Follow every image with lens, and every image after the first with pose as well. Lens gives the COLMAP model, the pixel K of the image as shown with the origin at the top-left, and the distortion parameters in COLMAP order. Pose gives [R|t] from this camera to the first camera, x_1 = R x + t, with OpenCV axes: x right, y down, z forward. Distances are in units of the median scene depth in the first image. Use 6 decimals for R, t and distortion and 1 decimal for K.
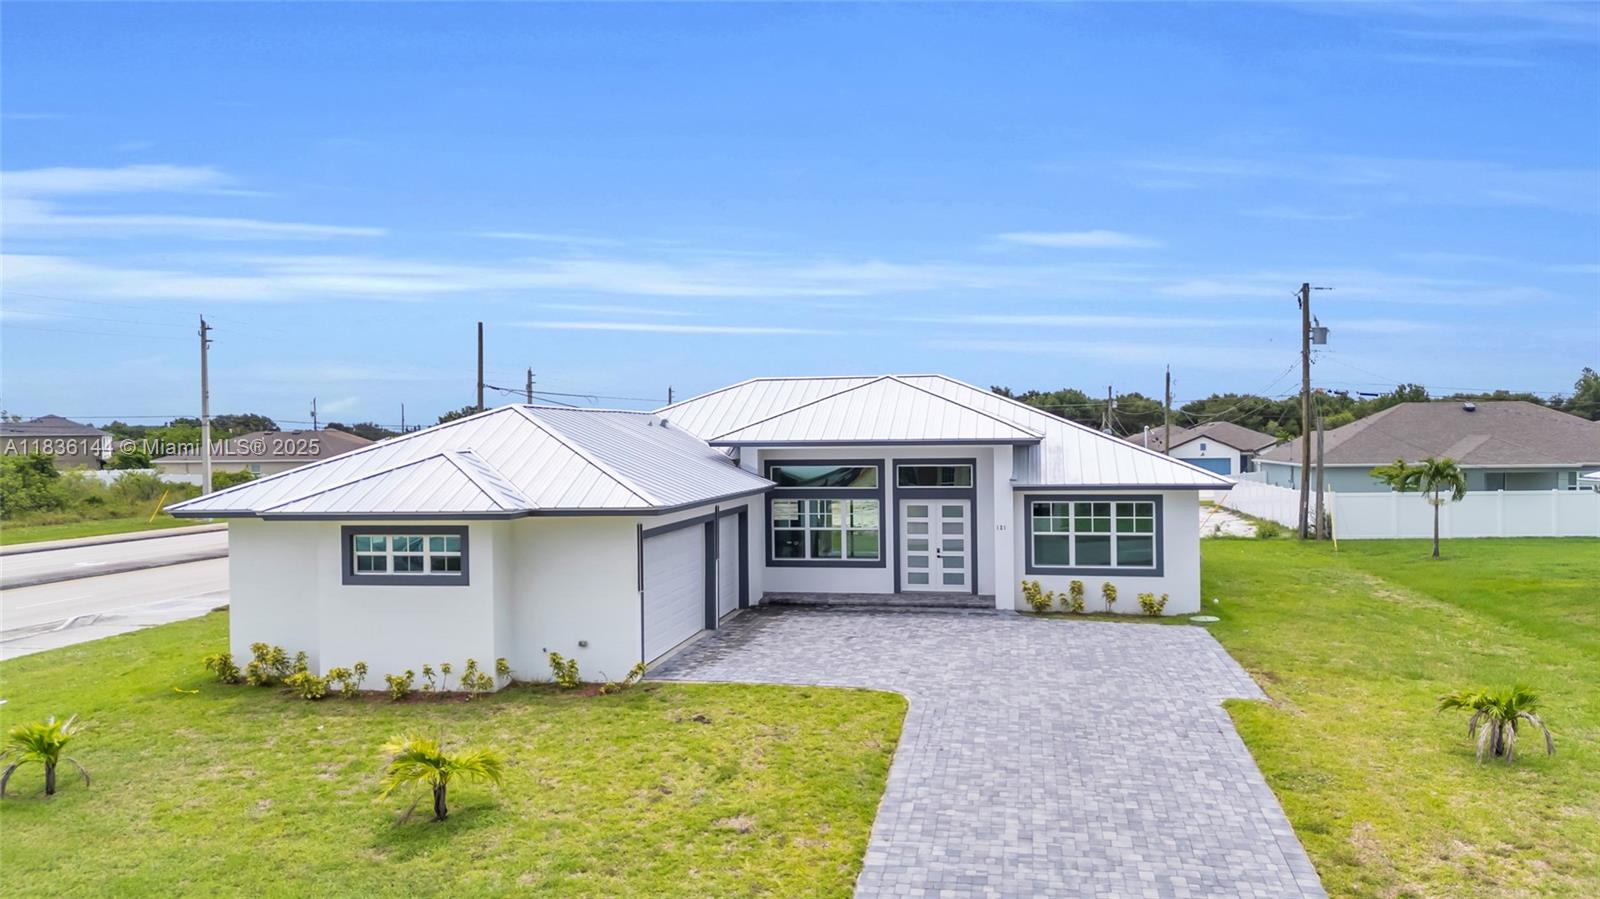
lens RADIAL K [[1167.7, 0, 800.0], [0, 1167.7, 449.5], [0, 0, 1]] dist [0.080726, -0.079251]
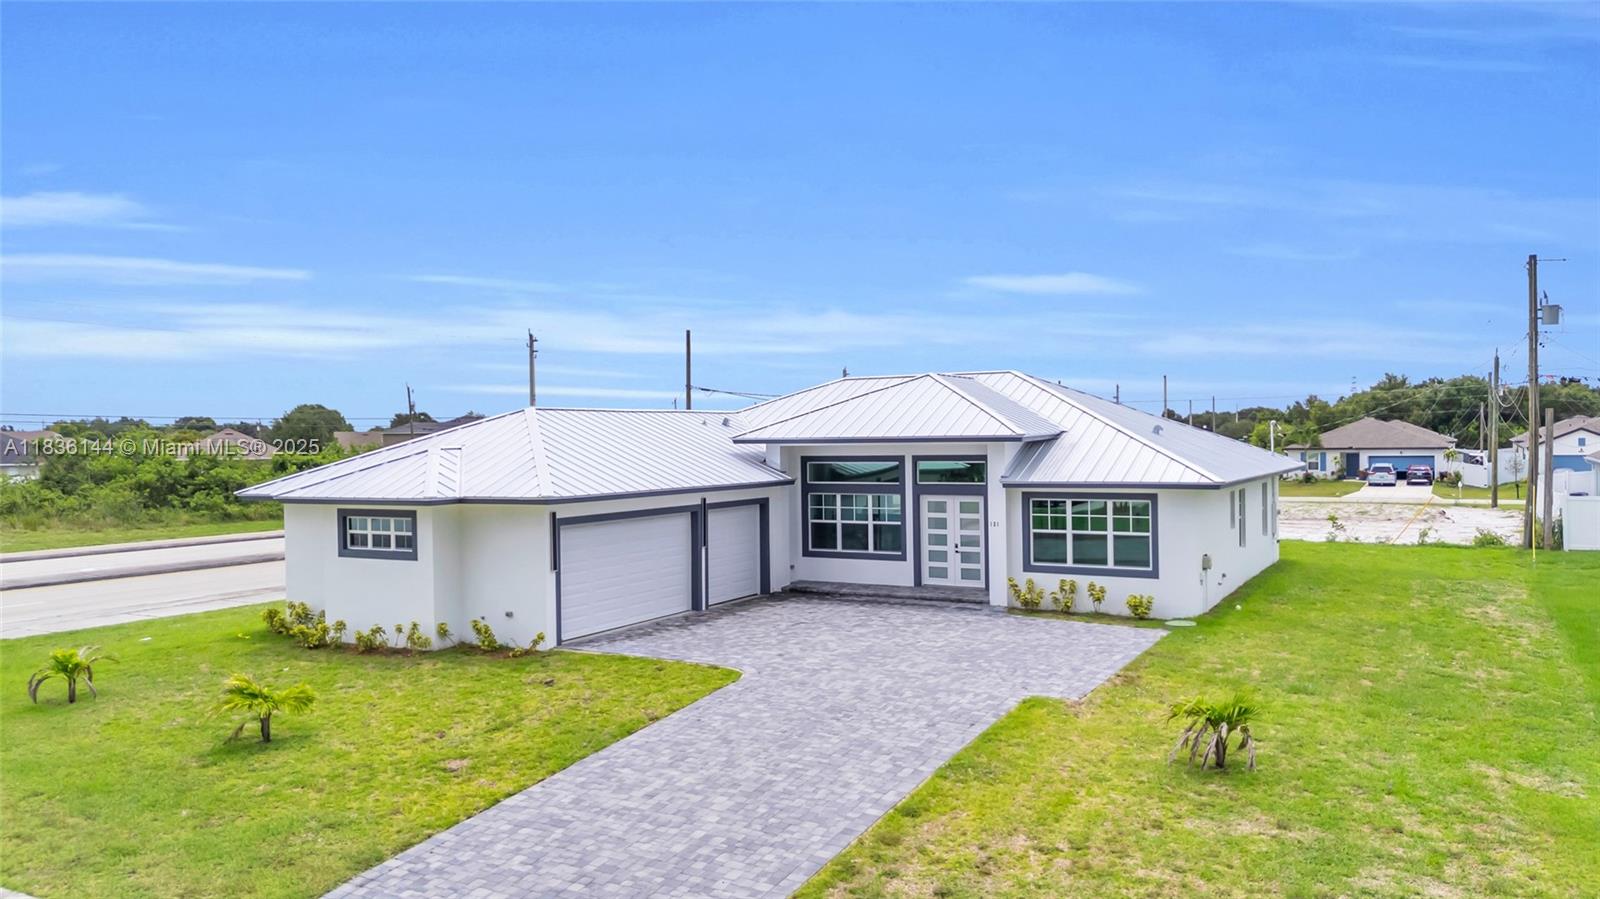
lens RADIAL K [[1166.7, 0, 800.0], [0, 1166.7, 449.5], [0, 0, 1]] dist [0.102900, -0.144856]
pose [[0.945655, 0.001405, -0.325168, 0.347160], [0.000021, 0.999990, 0.004383, -0.001738], [0.325171, -0.004152, 0.945646, -0.004110]]
